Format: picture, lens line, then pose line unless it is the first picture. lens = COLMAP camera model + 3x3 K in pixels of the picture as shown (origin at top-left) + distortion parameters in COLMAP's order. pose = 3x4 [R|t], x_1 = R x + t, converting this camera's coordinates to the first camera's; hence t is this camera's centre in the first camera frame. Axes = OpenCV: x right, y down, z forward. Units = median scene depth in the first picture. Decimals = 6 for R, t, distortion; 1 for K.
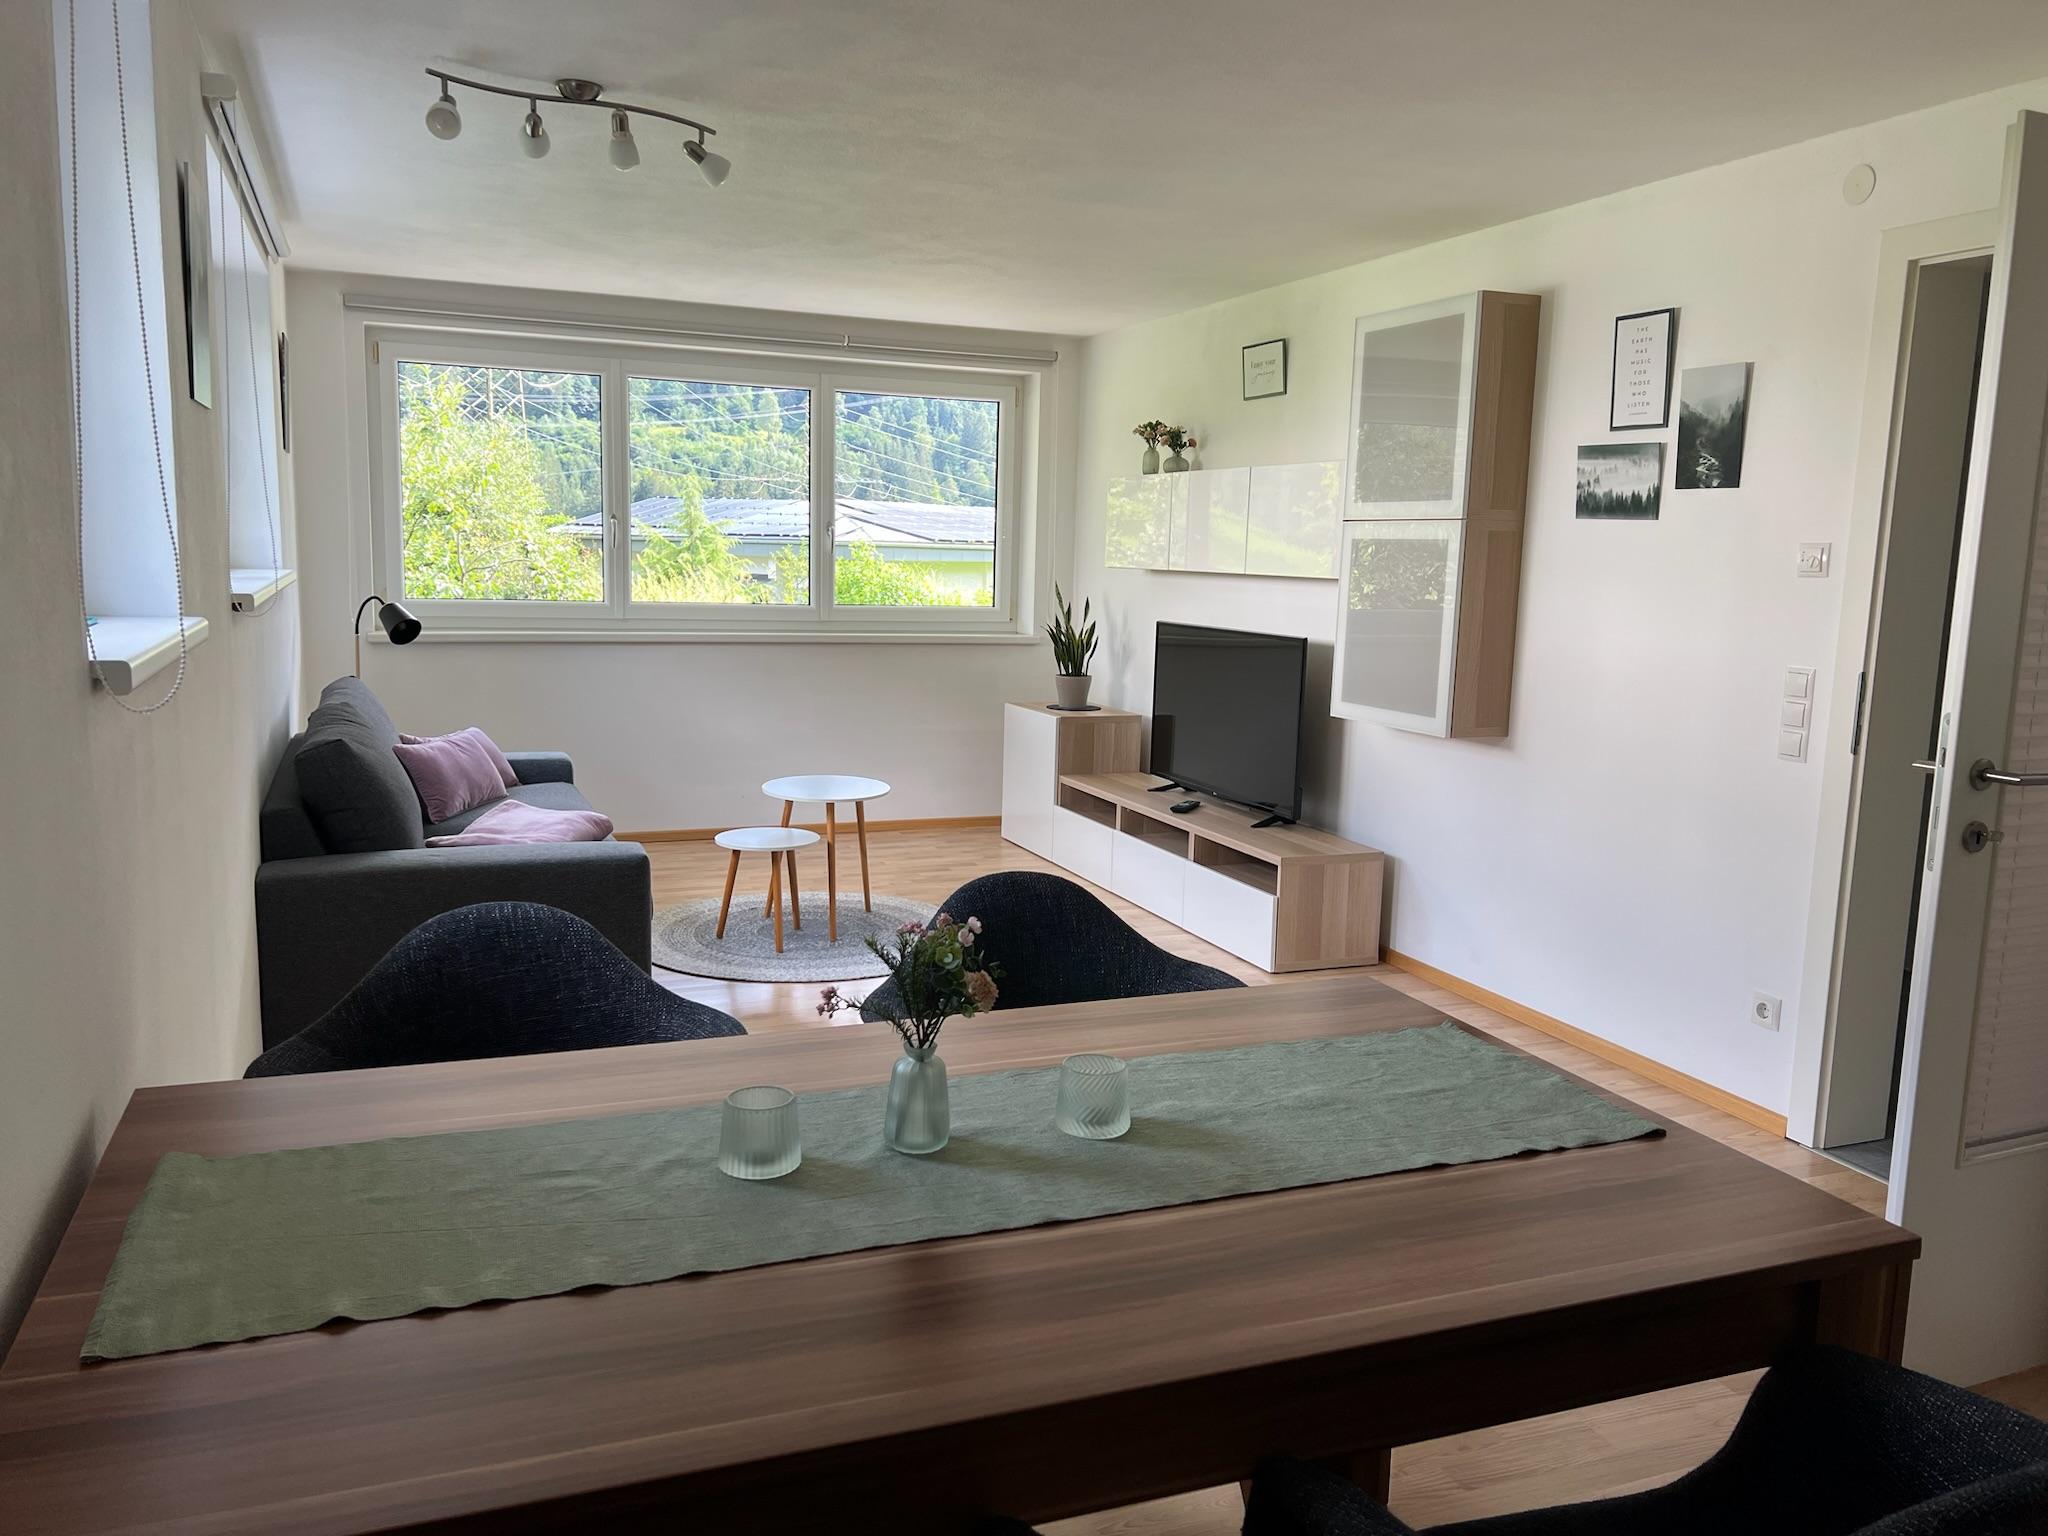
lens RADIAL K [[1564.7, 0, 1024.0], [0, 1564.7, 768.0], [0, 0, 1]] dist [0.038541, -0.004334]
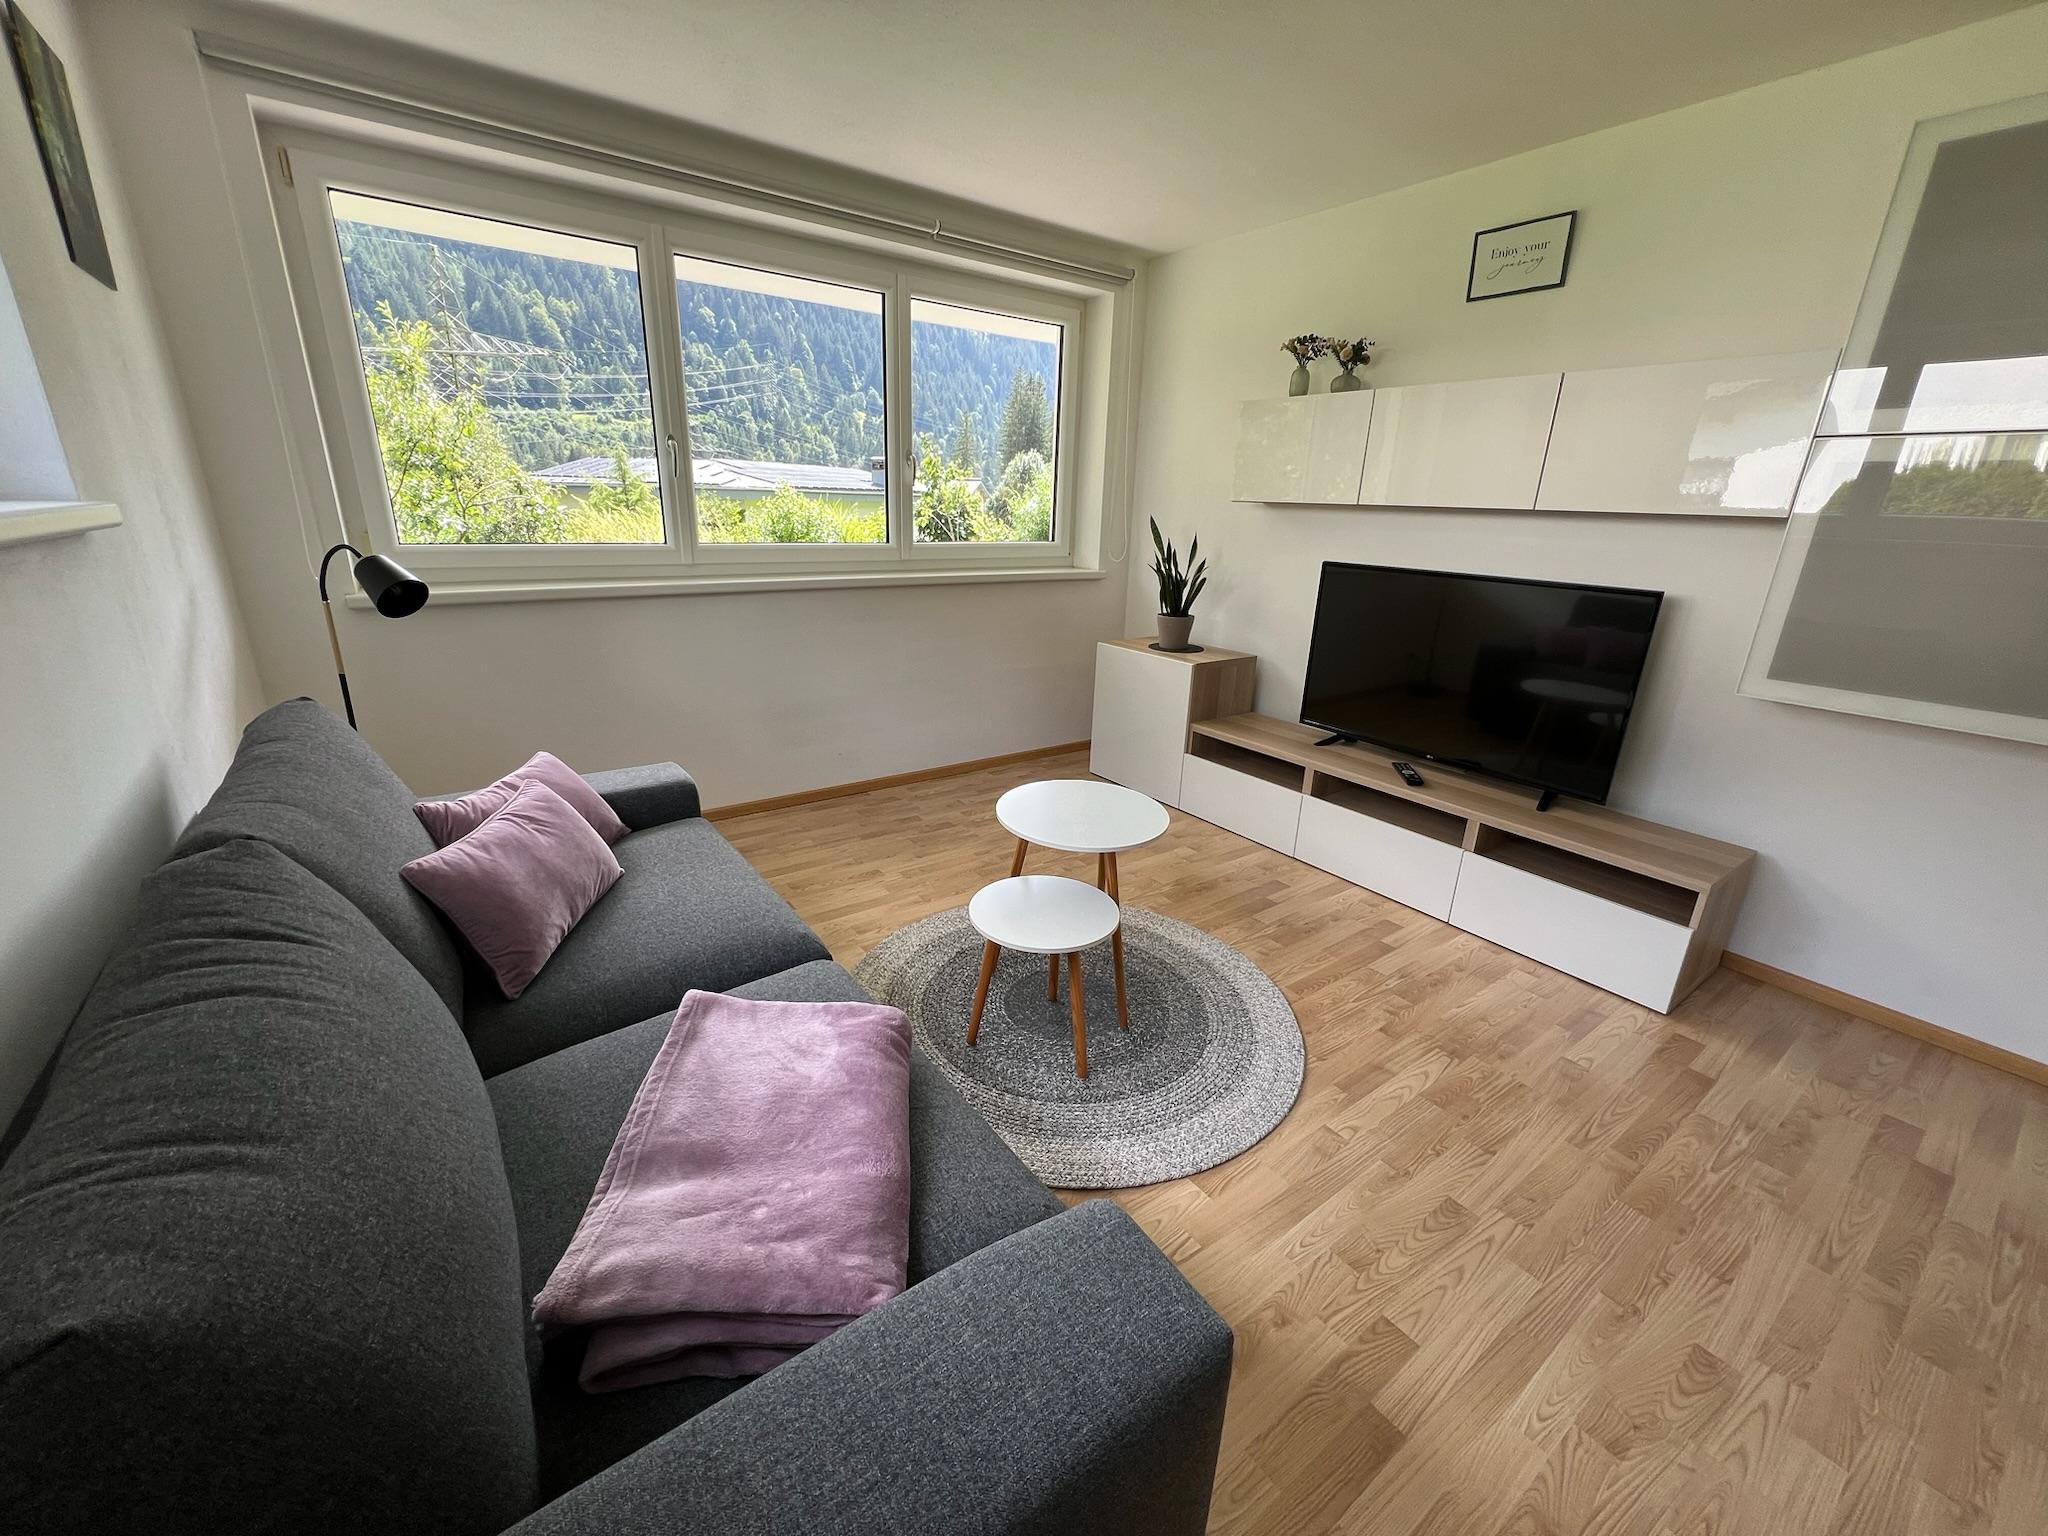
lens RADIAL K [[813.4, 0, 1023.7], [0, 813.4, 762.3], [0, 0, 1]] dist [0.022987, -0.000004]
pose [[0.971607, -0.072109, 0.225344, -0.206979], [0.030729, 0.982818, 0.182001, -0.071014], [-0.234596, -0.169909, 0.957129, 0.555861]]
